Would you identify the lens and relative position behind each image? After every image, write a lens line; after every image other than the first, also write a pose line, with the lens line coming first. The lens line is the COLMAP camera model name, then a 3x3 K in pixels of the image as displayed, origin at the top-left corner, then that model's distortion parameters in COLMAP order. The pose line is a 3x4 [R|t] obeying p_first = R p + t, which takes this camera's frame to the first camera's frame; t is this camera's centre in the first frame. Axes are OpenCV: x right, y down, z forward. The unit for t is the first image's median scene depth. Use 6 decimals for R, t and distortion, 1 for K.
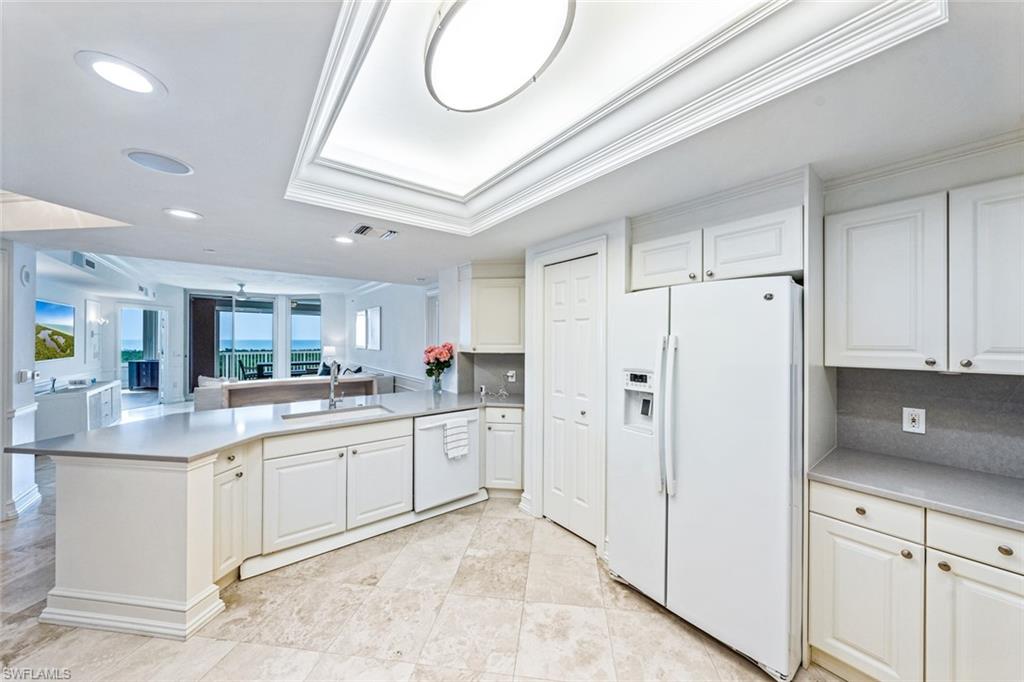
lens RADIAL K [[350.2, 0, 512.6], [0, 350.2, 338.9], [0, 0, 1]] dist [-0.001206, -0.000038]
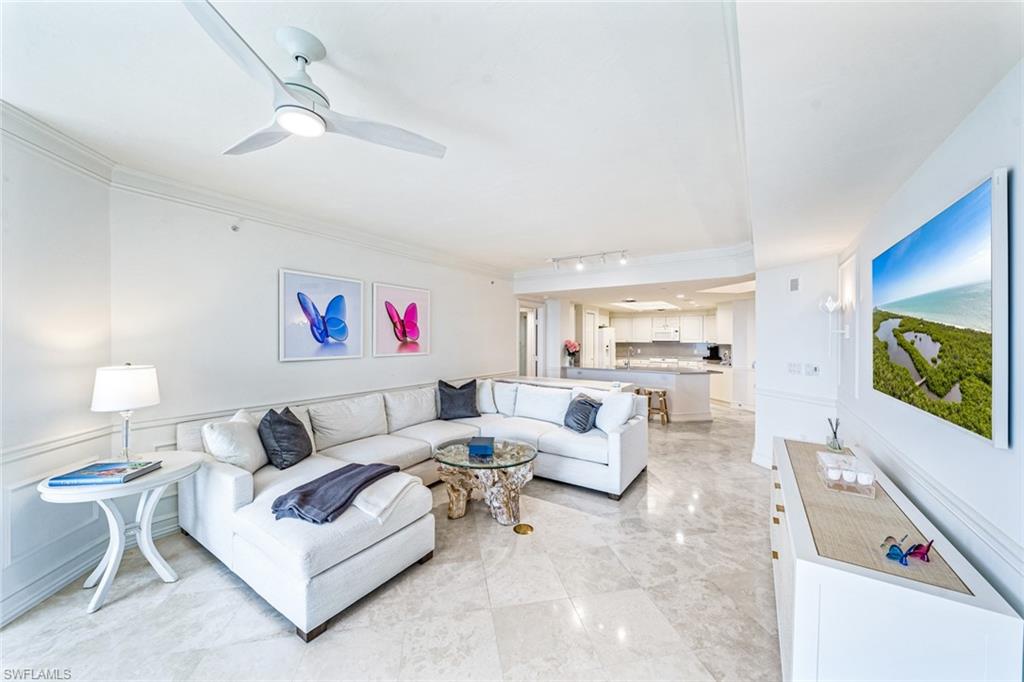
lens RADIAL K [[375.3, 0, 506.2], [0, 375.3, 339.3], [0, 0, 1]] dist [-0.001869, 0.000073]
pose [[-0.303757, -0.008101, 0.952715, -1.686344], [-0.004086, 0.999966, 0.007200, -0.004685], [-0.952741, -0.001706, -0.303780, 1.615748]]
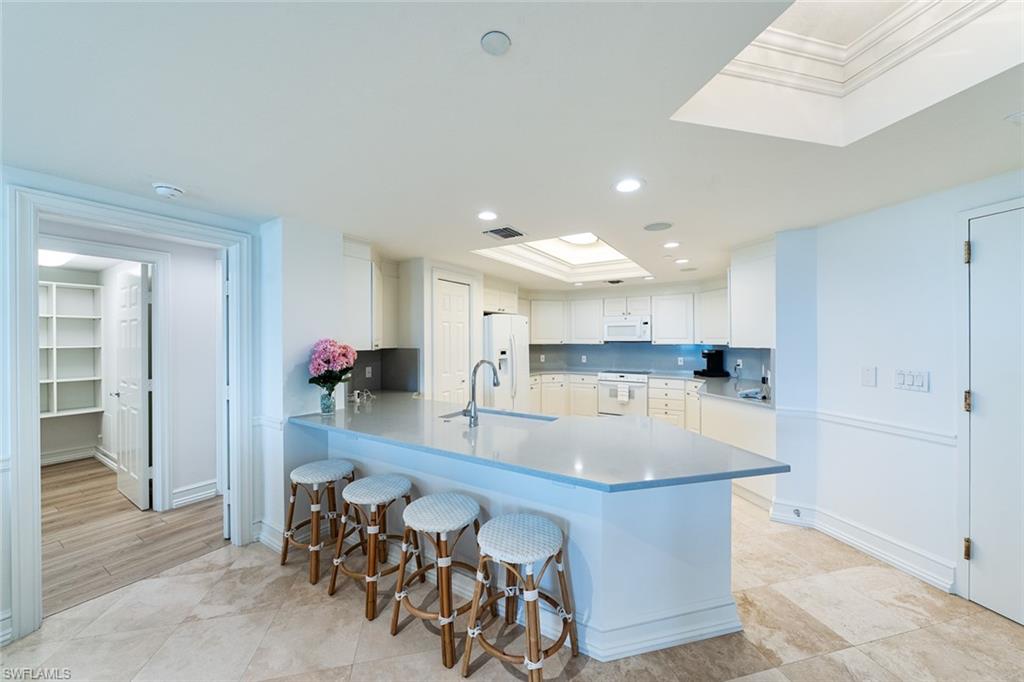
lens RADIAL K [[375.3, 0, 514.5], [0, 375.3, 339.9], [0, 0, 1]] dist [-0.001869, 0.000073]
pose [[-0.349207, -0.001872, 0.937044, -0.822273], [0.000938, 0.999997, 0.002347, 0.010235], [-0.937045, 0.001699, -0.349204, 0.761530]]
